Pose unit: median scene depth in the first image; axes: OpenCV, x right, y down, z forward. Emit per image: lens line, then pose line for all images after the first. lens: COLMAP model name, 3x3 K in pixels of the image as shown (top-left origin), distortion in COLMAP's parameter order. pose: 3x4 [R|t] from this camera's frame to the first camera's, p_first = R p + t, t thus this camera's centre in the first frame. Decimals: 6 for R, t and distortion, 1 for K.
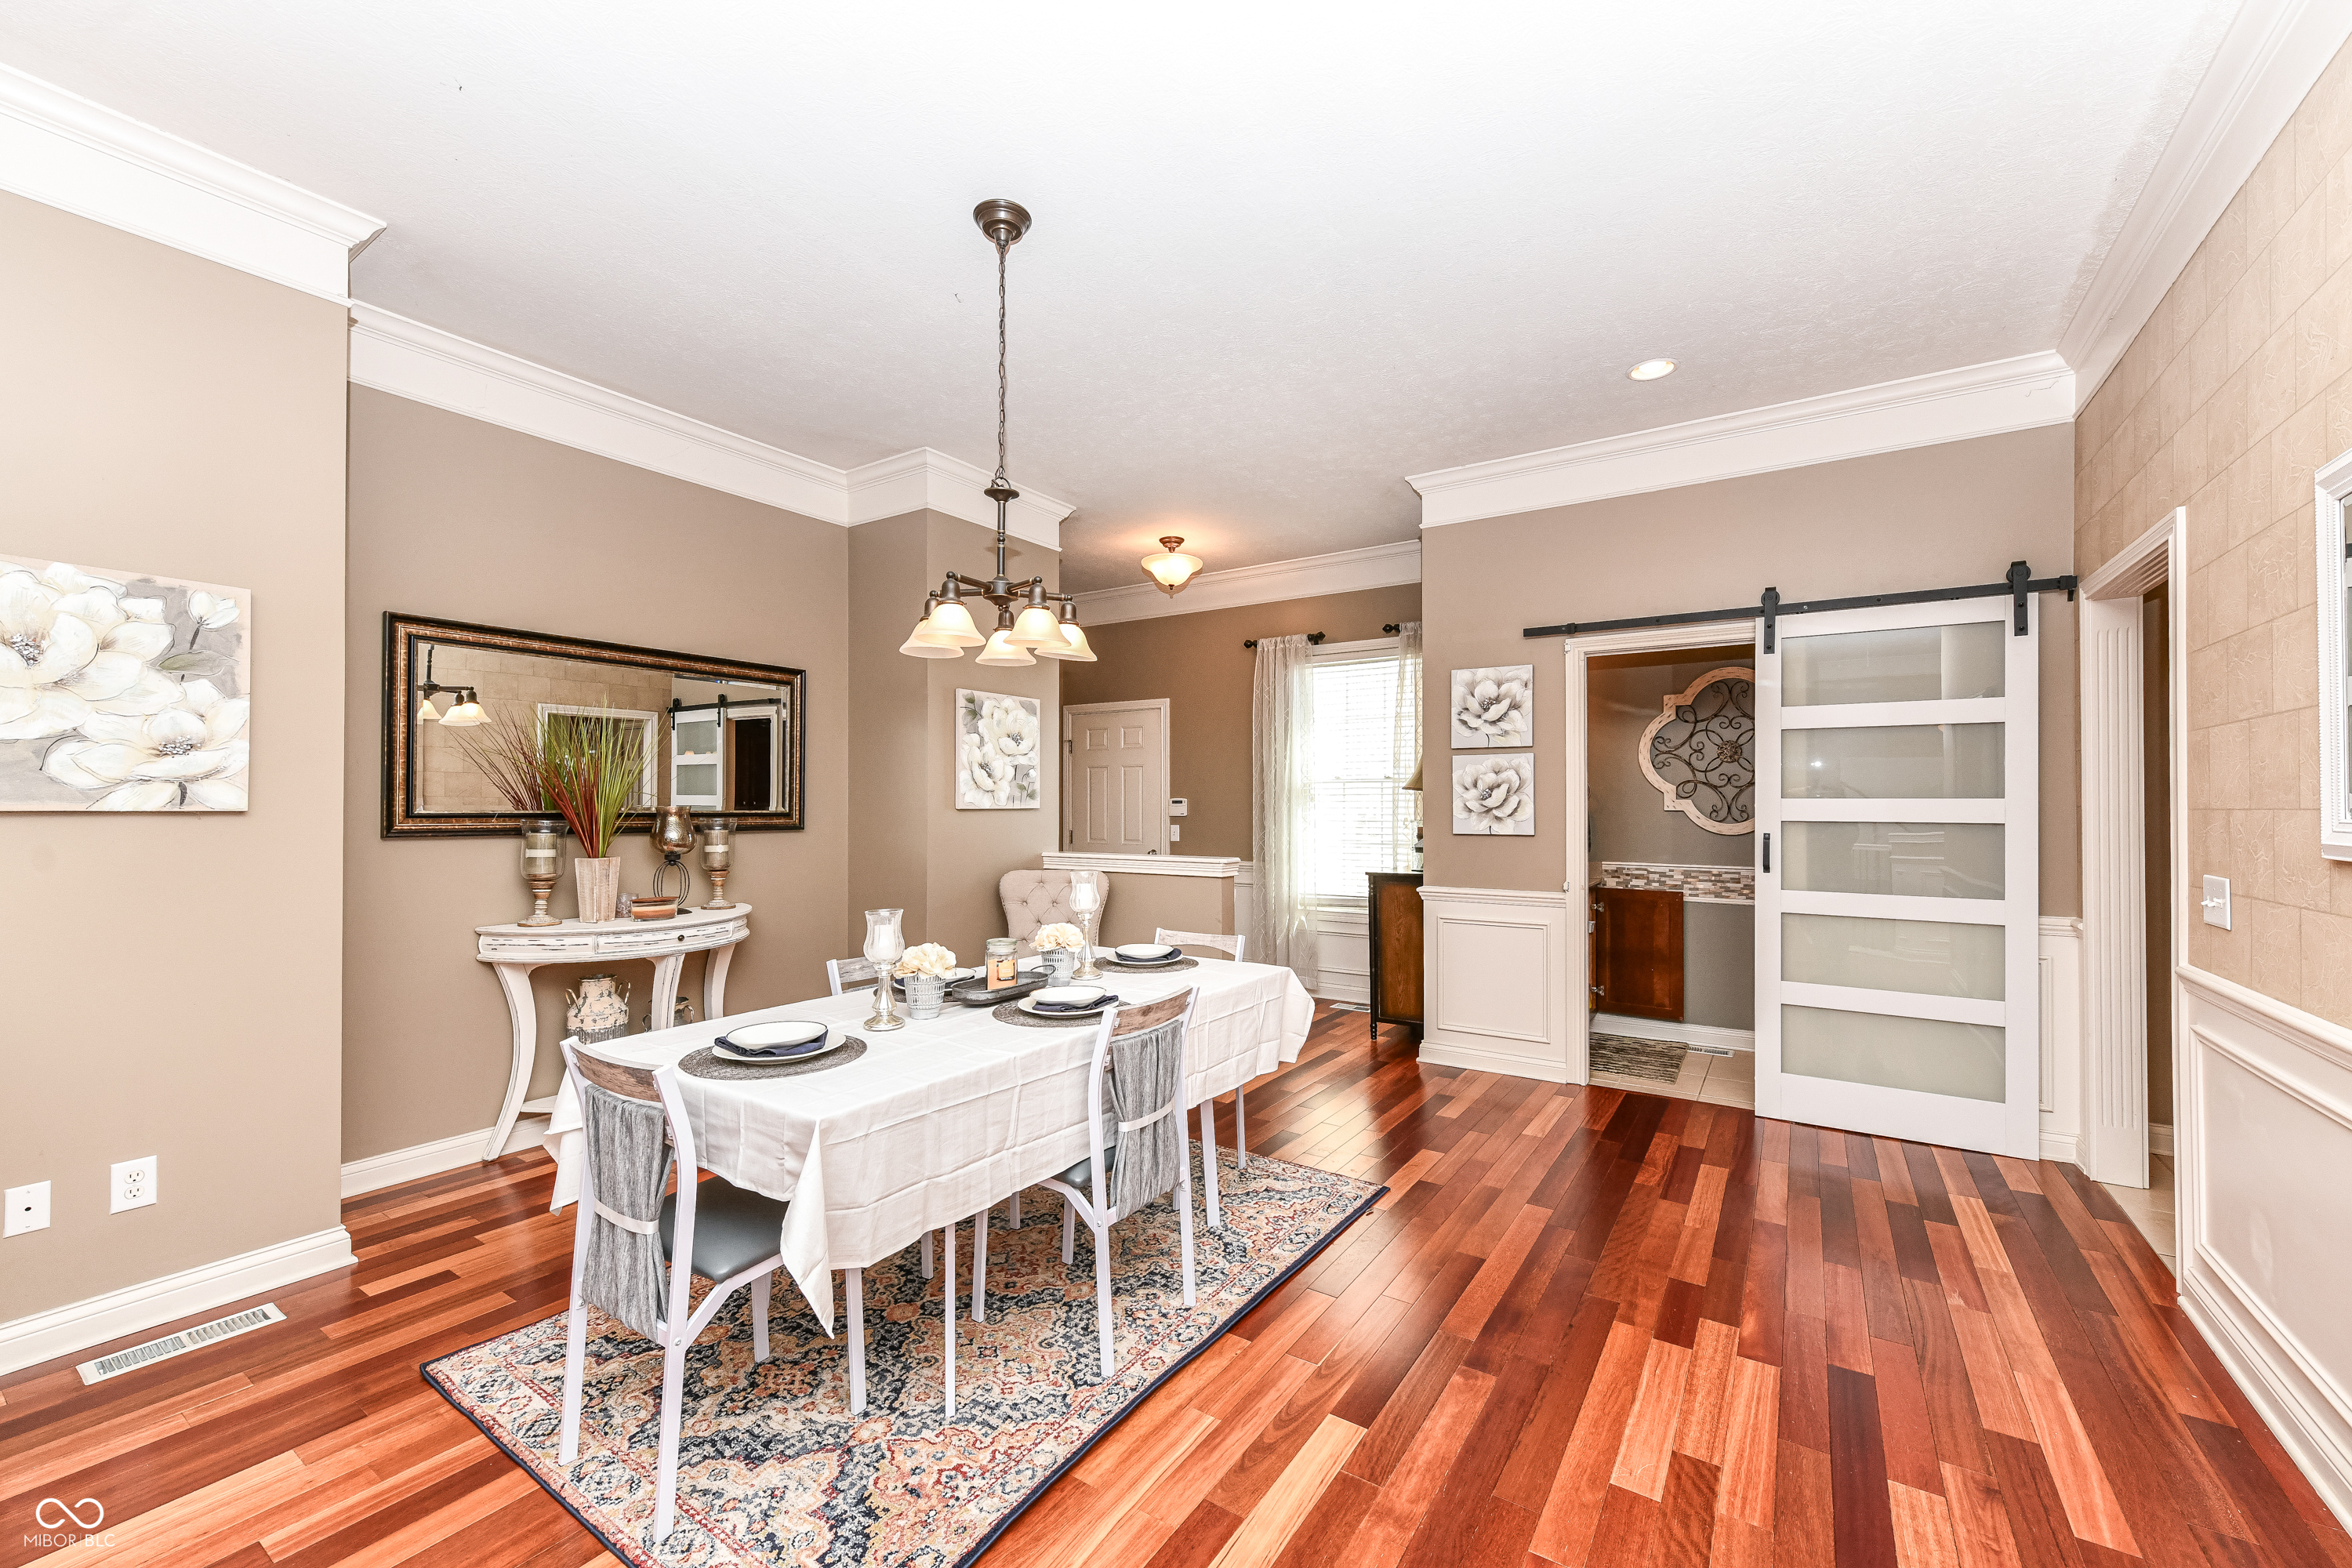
lens RADIAL K [[943.8, 0, 1173.1], [0, 943.8, 794.3], [0, 0, 1]] dist [0.010004, -0.000365]
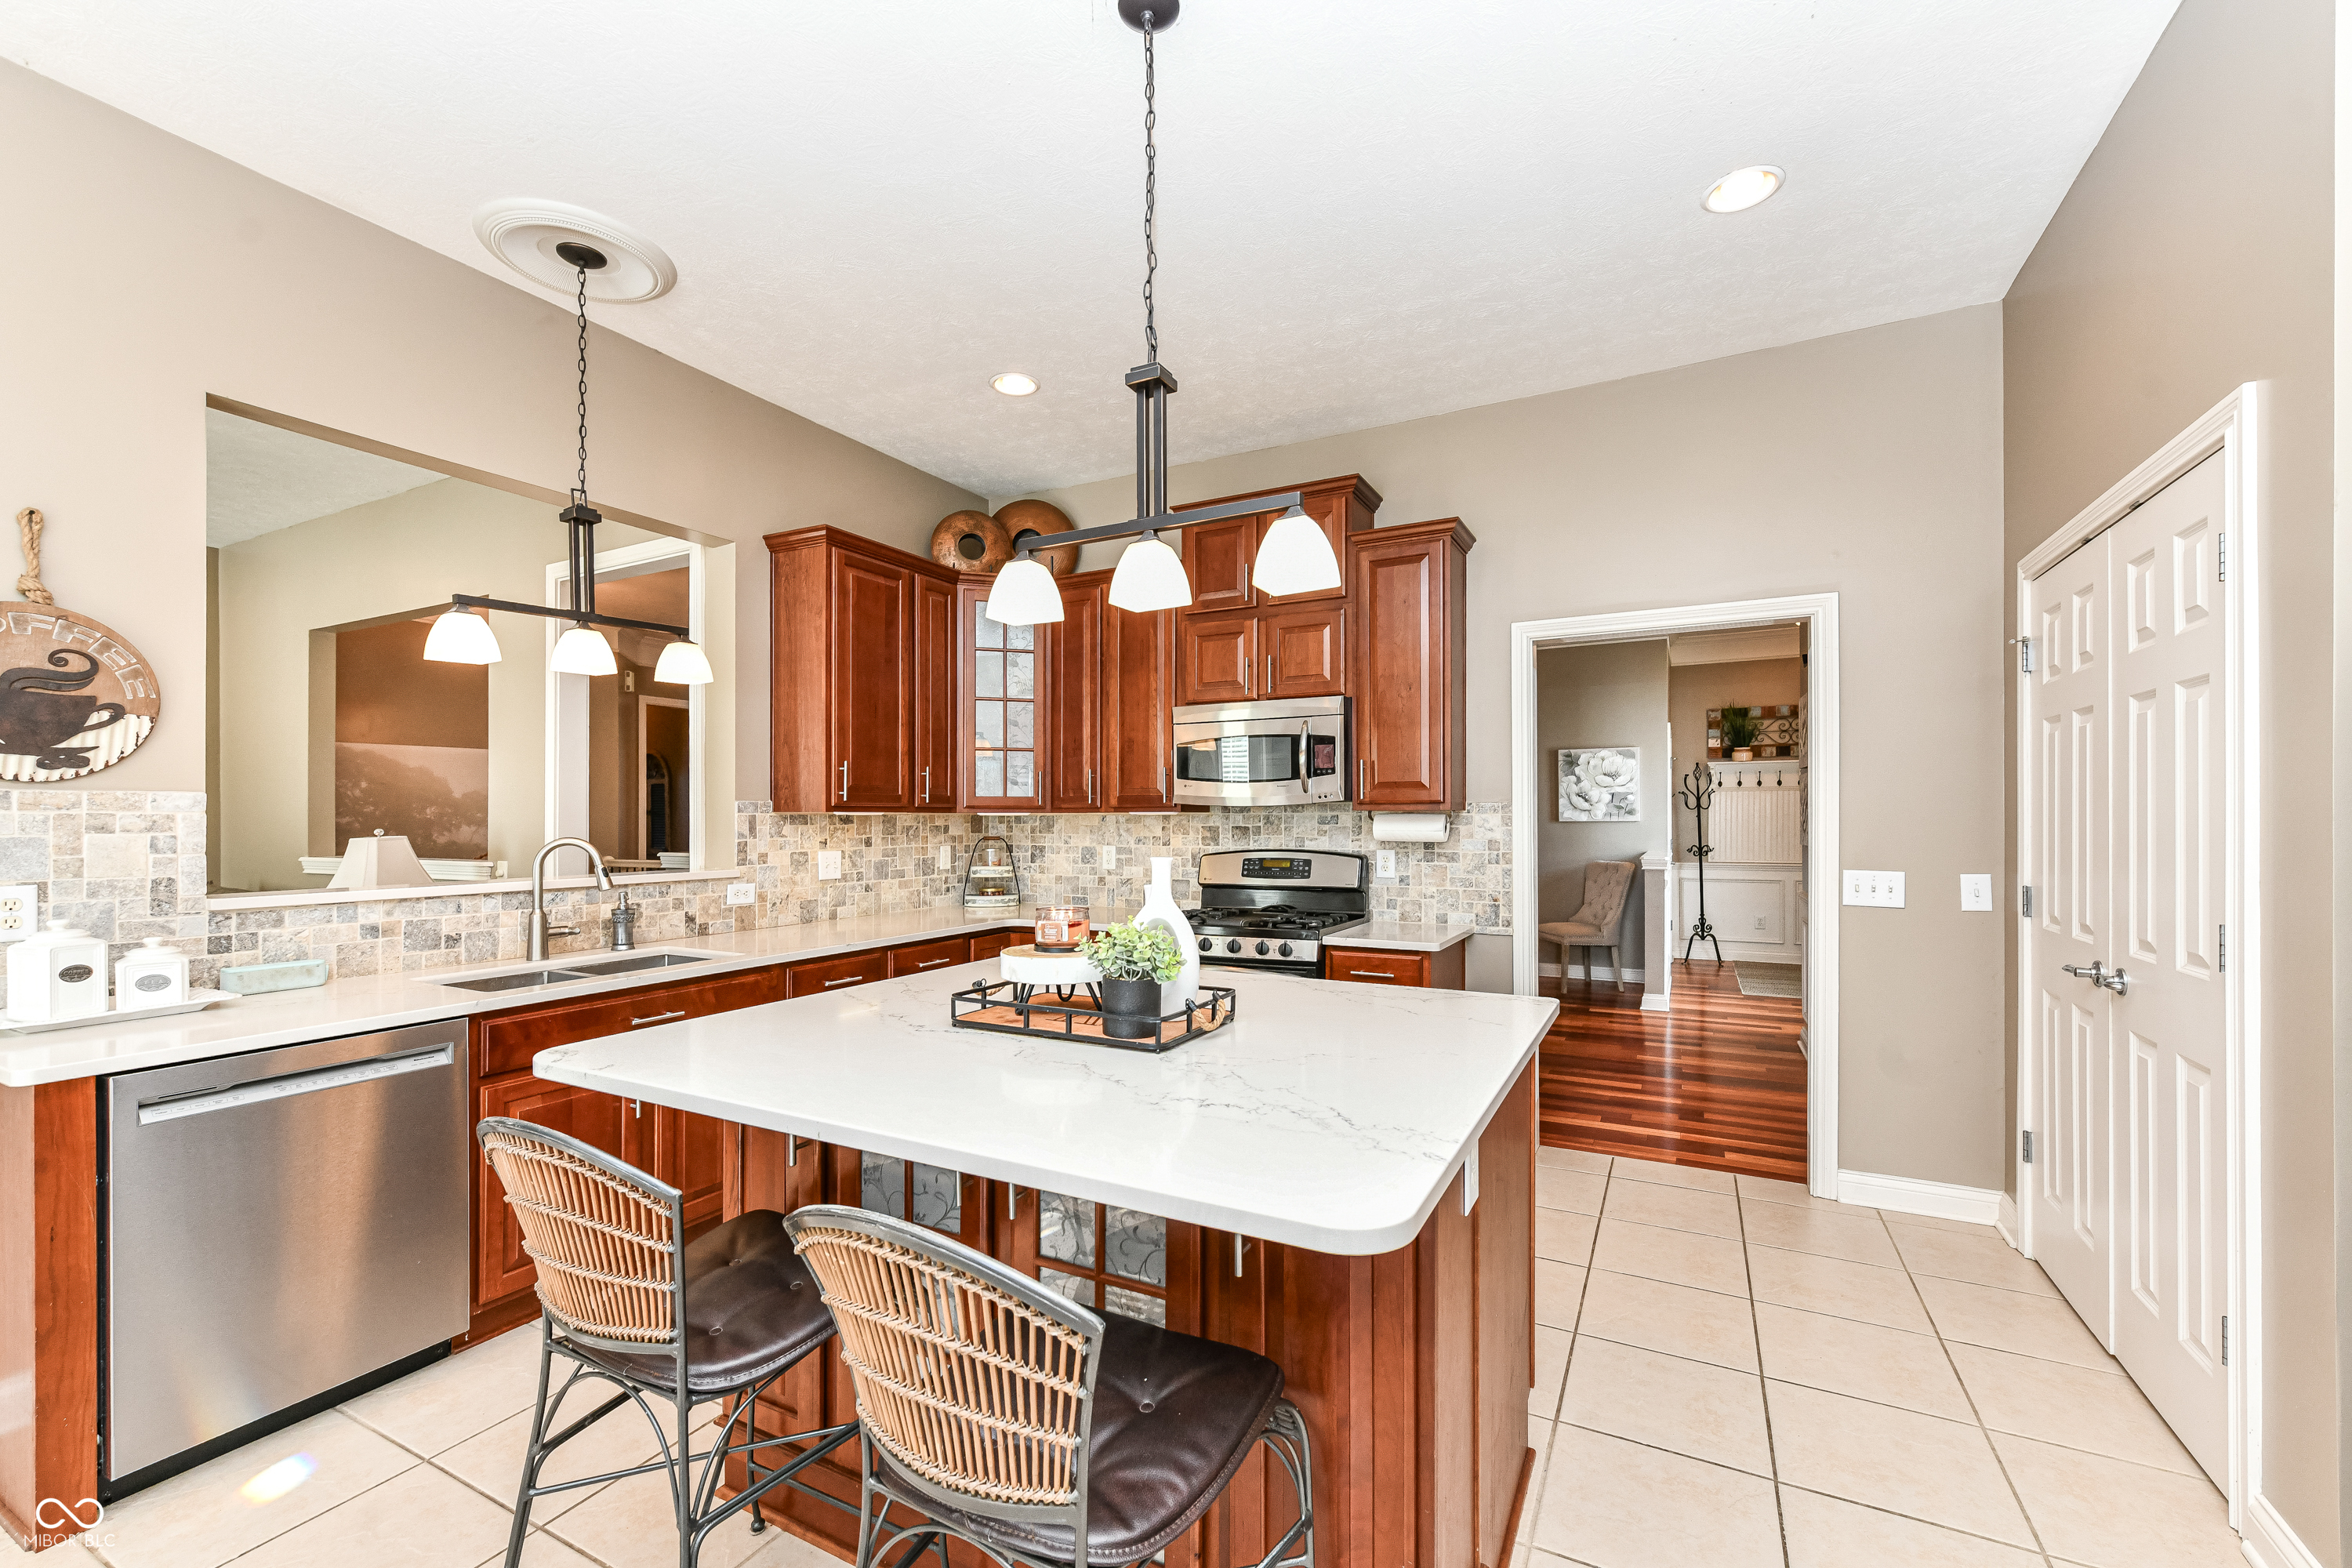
lens RADIAL K [[943.8, 0, 1179.1], [0, 943.8, 808.9], [0, 0, 1]] dist [0.010004, -0.000365]
pose [[0.105216, -0.007092, -0.994424, 1.770836], [0.013718, 0.999890, -0.005680, -0.008438], [0.994355, -0.013044, 0.105301, 0.195094]]
